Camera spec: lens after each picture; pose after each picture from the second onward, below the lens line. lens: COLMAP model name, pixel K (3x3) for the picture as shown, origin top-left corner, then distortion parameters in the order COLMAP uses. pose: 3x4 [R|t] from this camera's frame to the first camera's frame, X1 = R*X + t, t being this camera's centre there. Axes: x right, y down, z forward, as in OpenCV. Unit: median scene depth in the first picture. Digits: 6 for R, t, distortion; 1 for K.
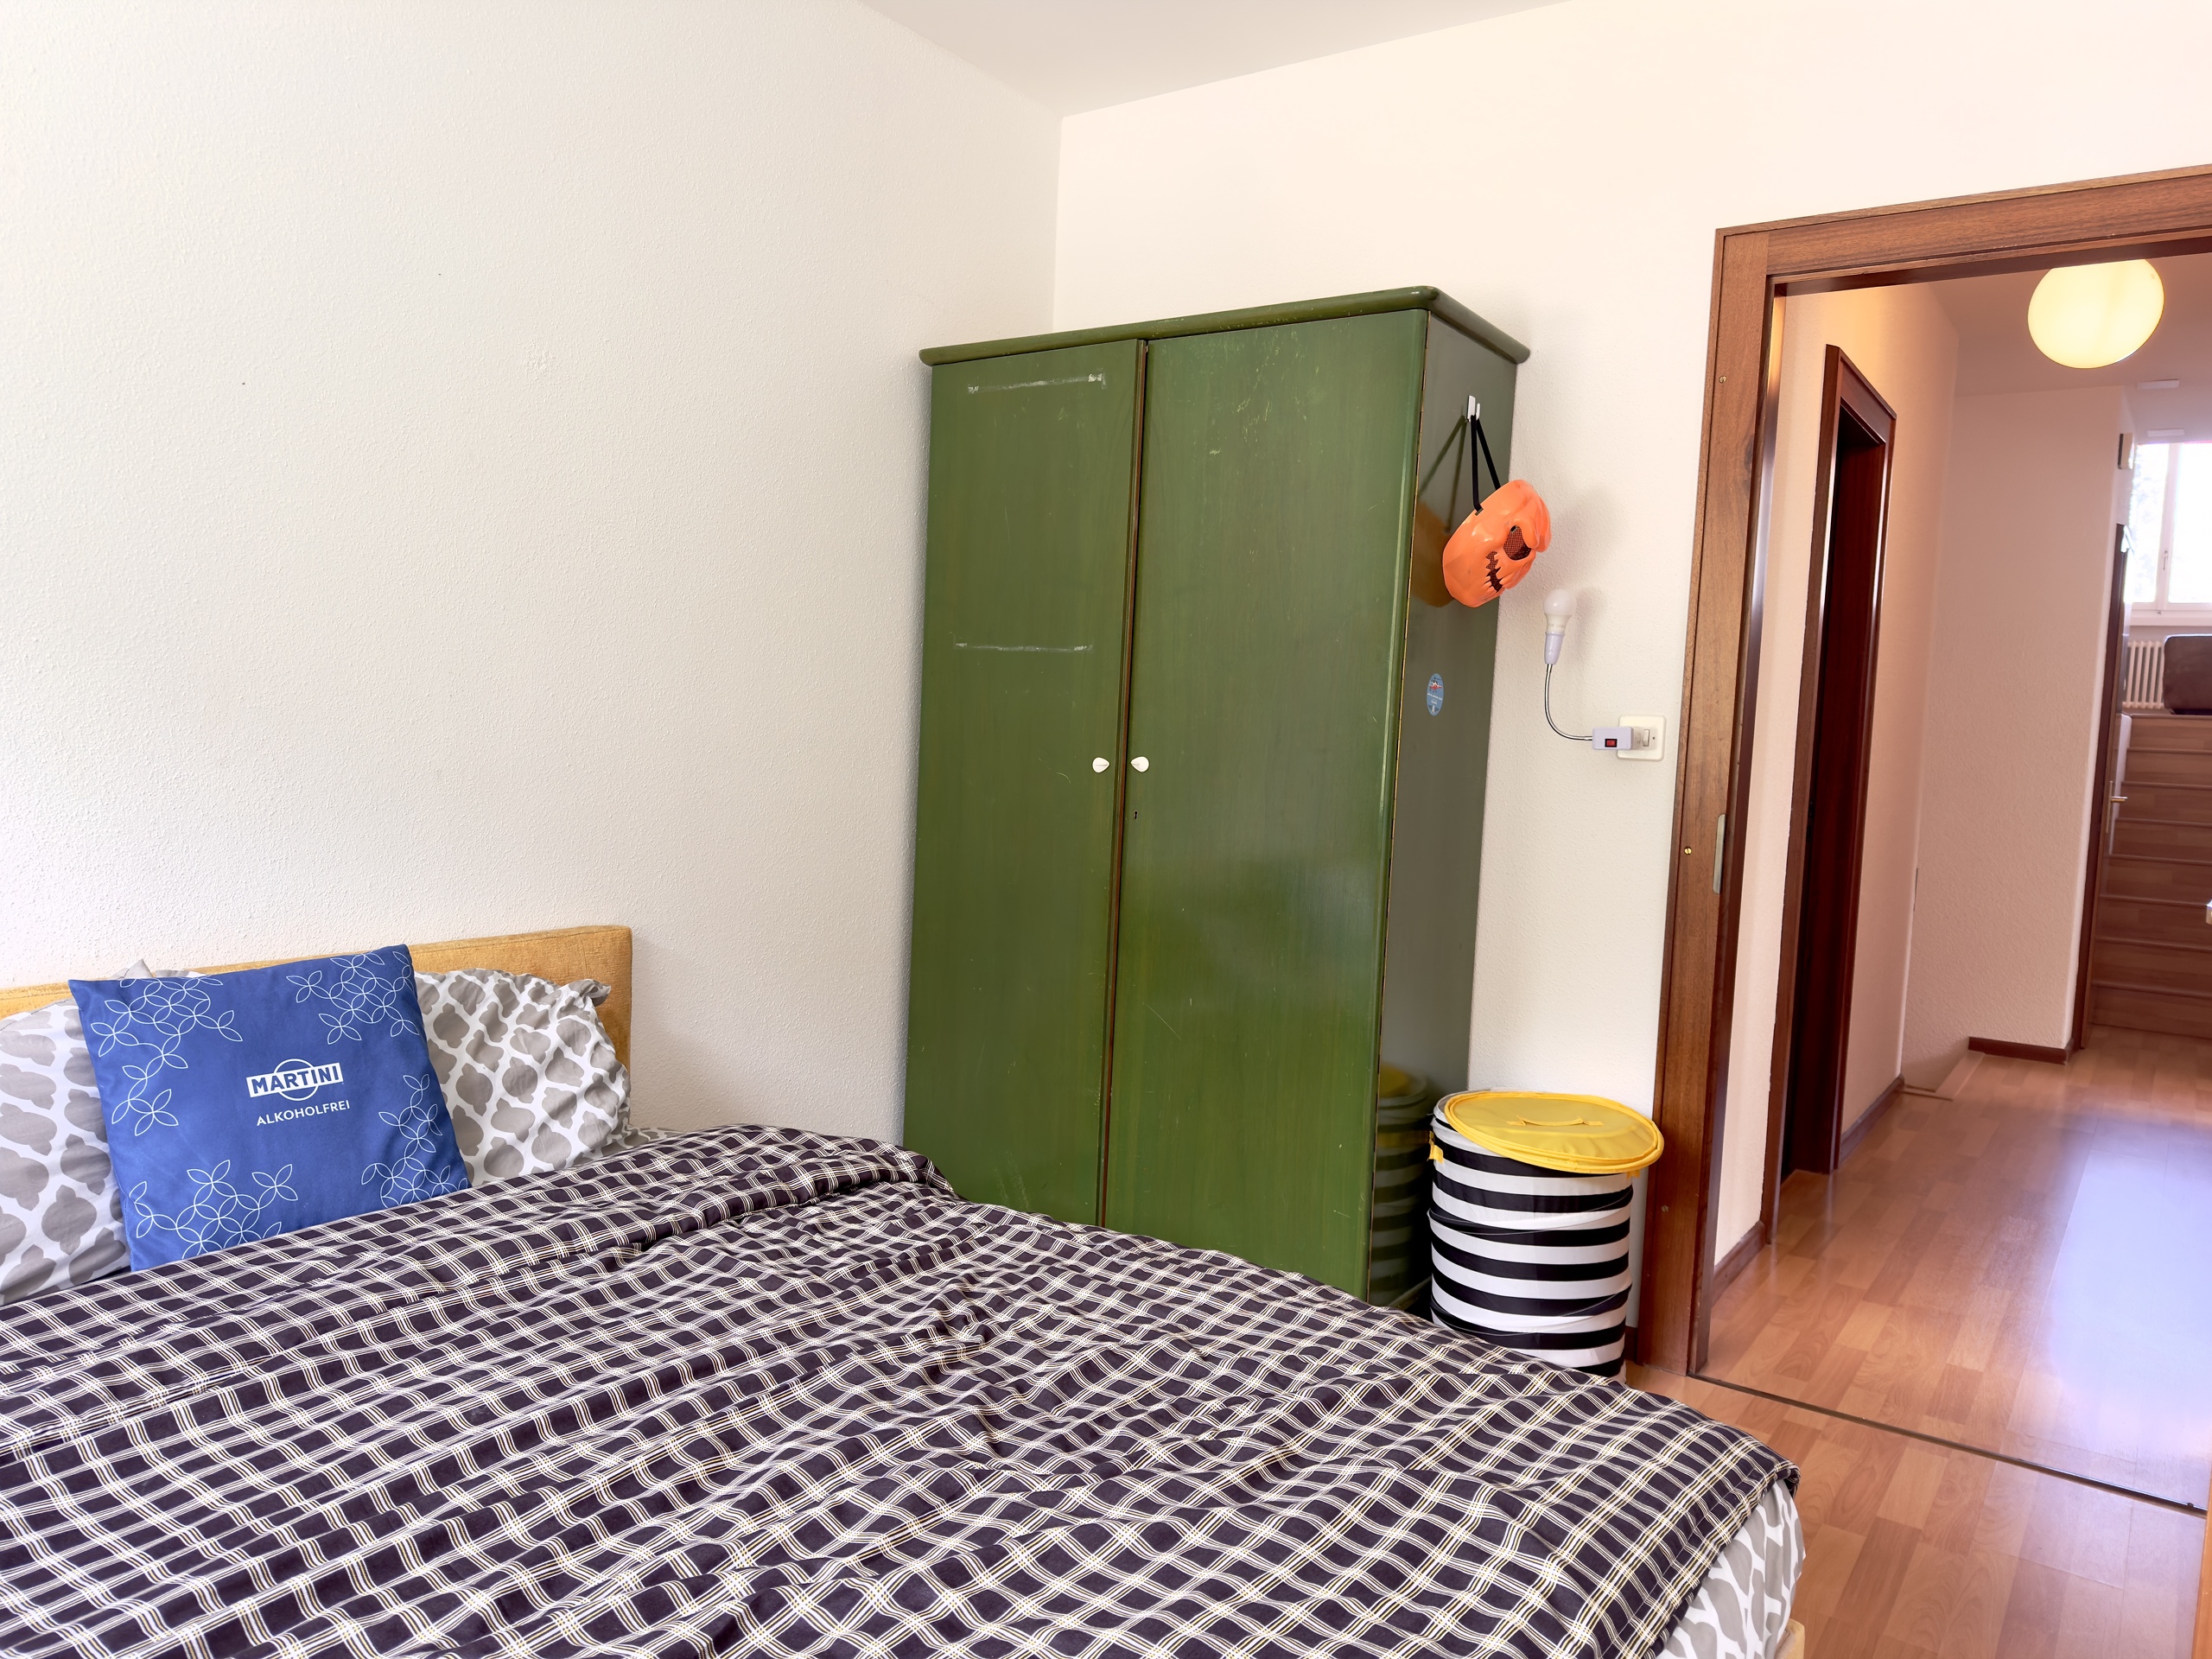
lens RADIAL K [[1557.6, 0, 1108.3], [0, 1557.6, 830.1], [0, 0, 1]] dist [0.000490, -0.000001]
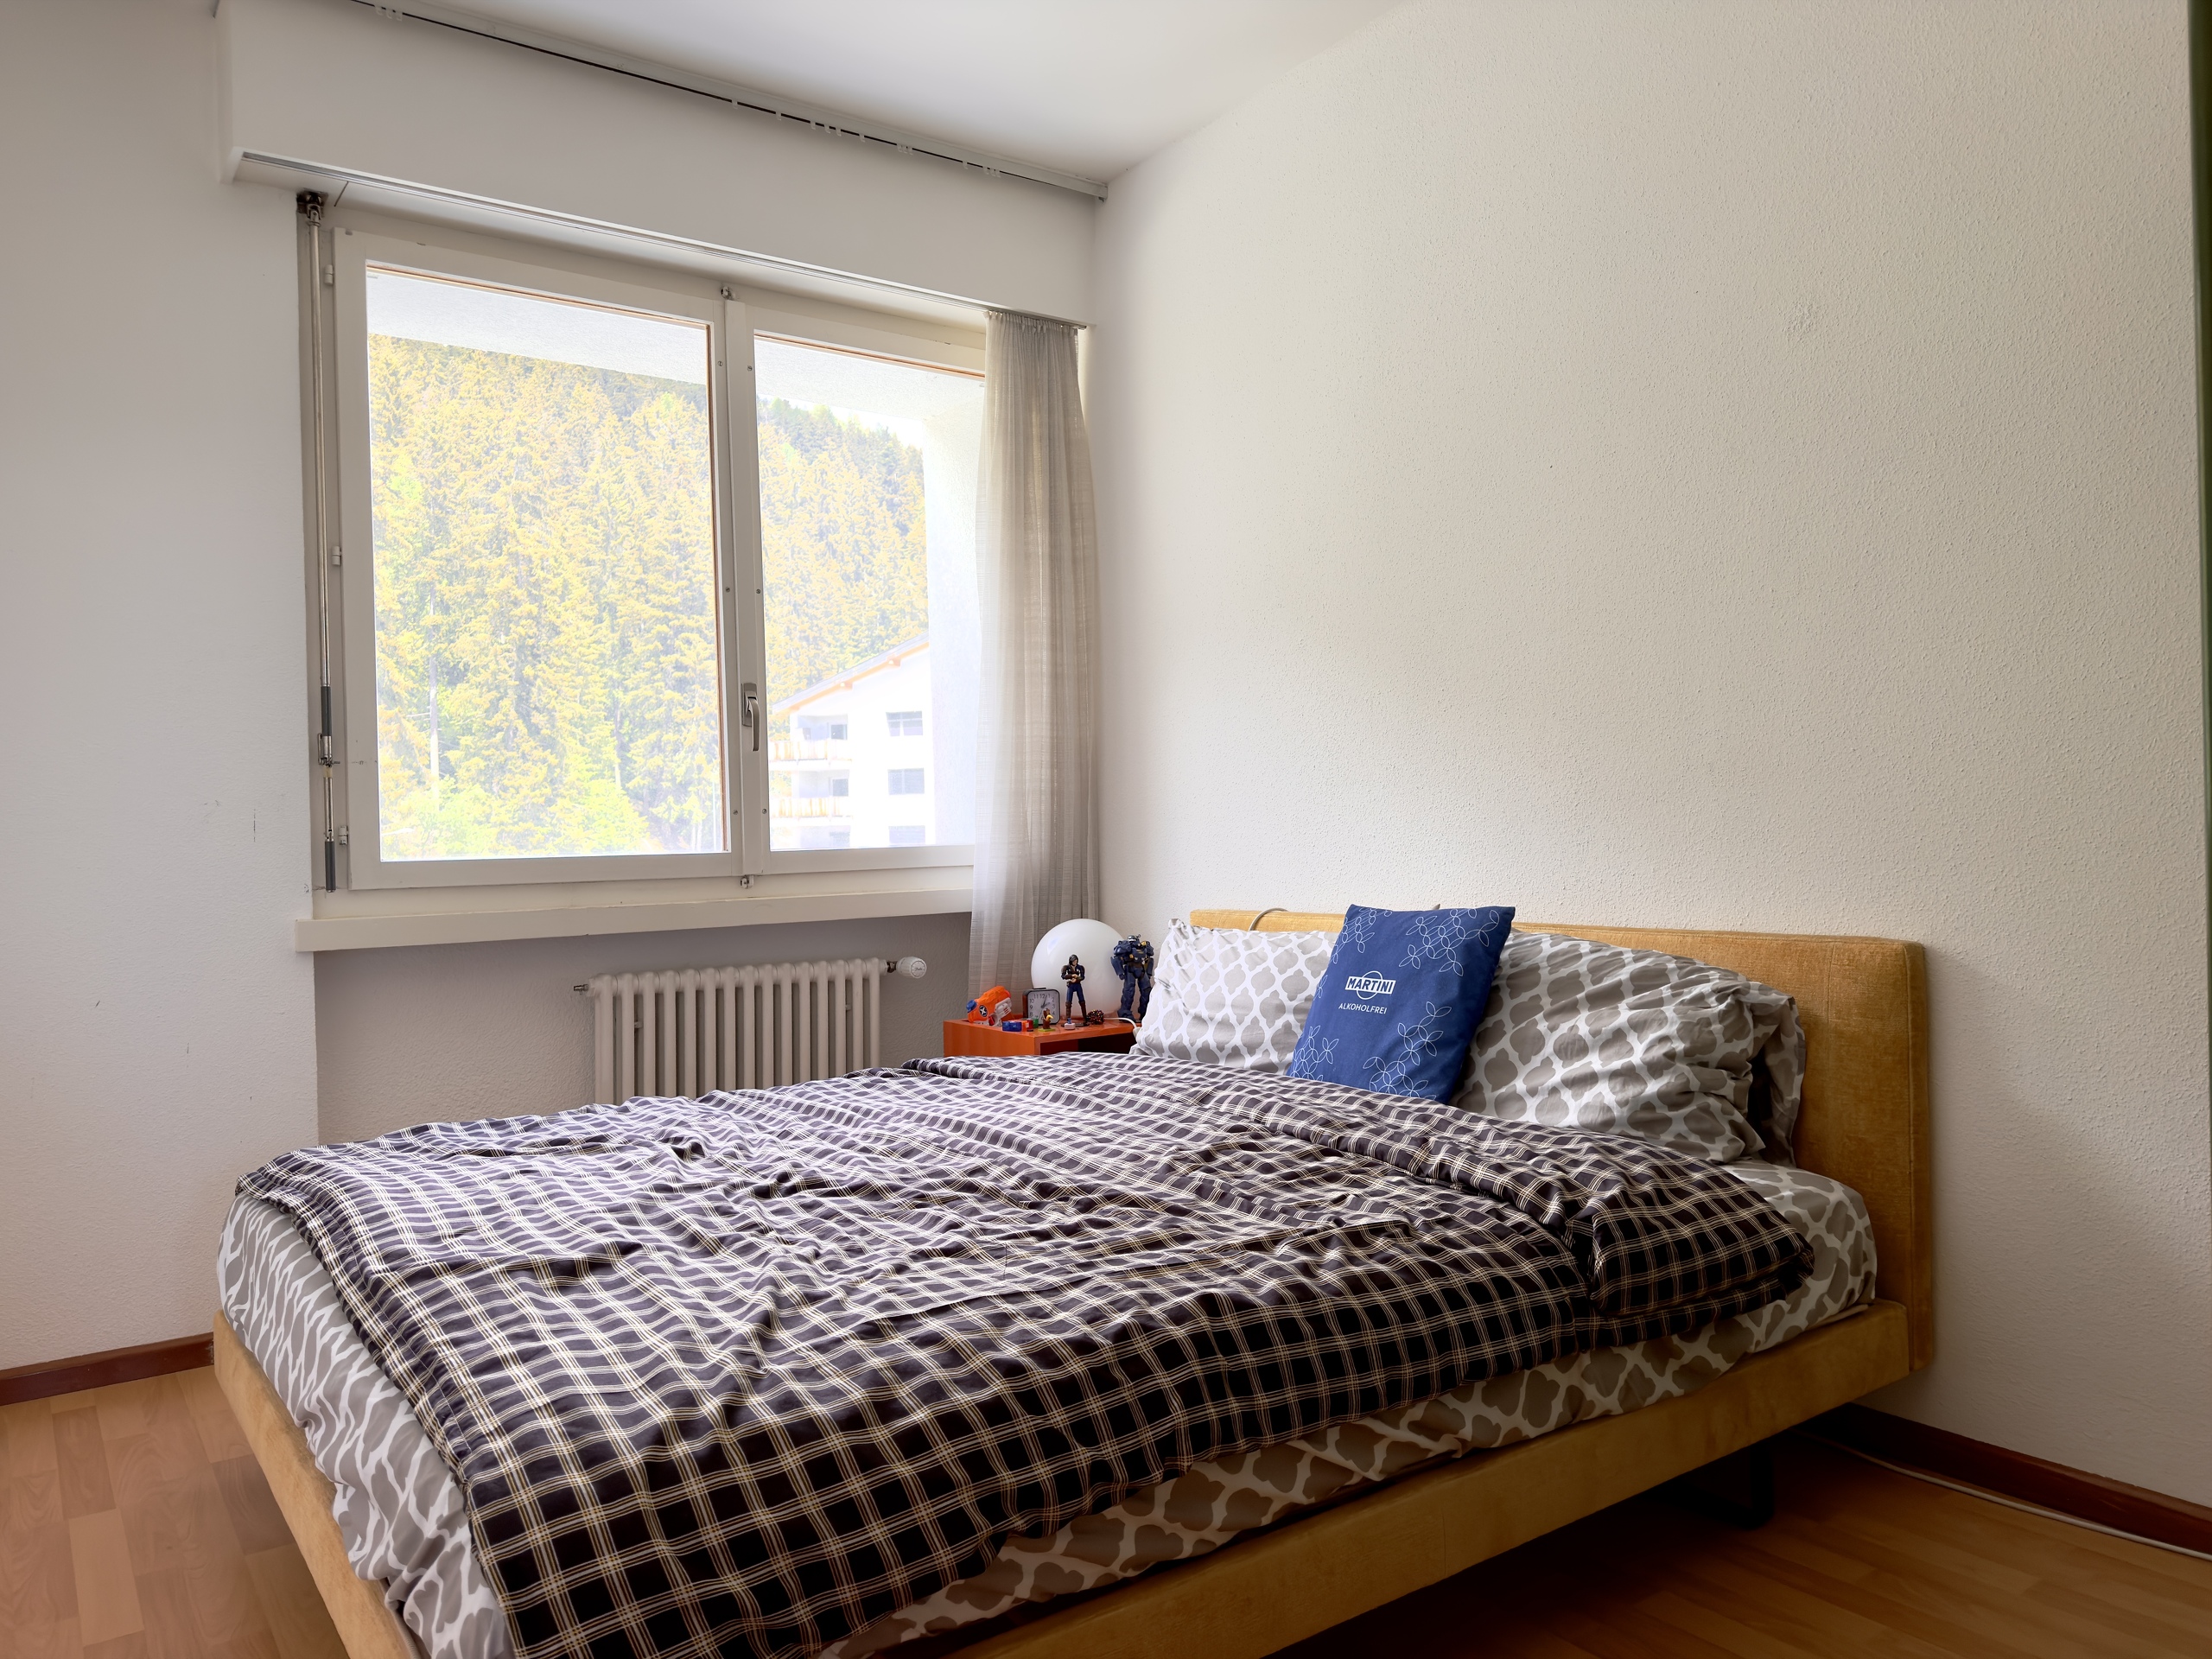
lens RADIAL K [[1557.6, 0, 1108.5], [0, 1557.6, 830.1], [0, 0, 1]] dist [0.000490, -0.000001]
pose [[-0.325175, -0.038669, -0.944863, 0.786189], [-0.069474, 0.997440, -0.016911, 0.058914], [0.943098, 0.060145, -0.327029, 1.130655]]
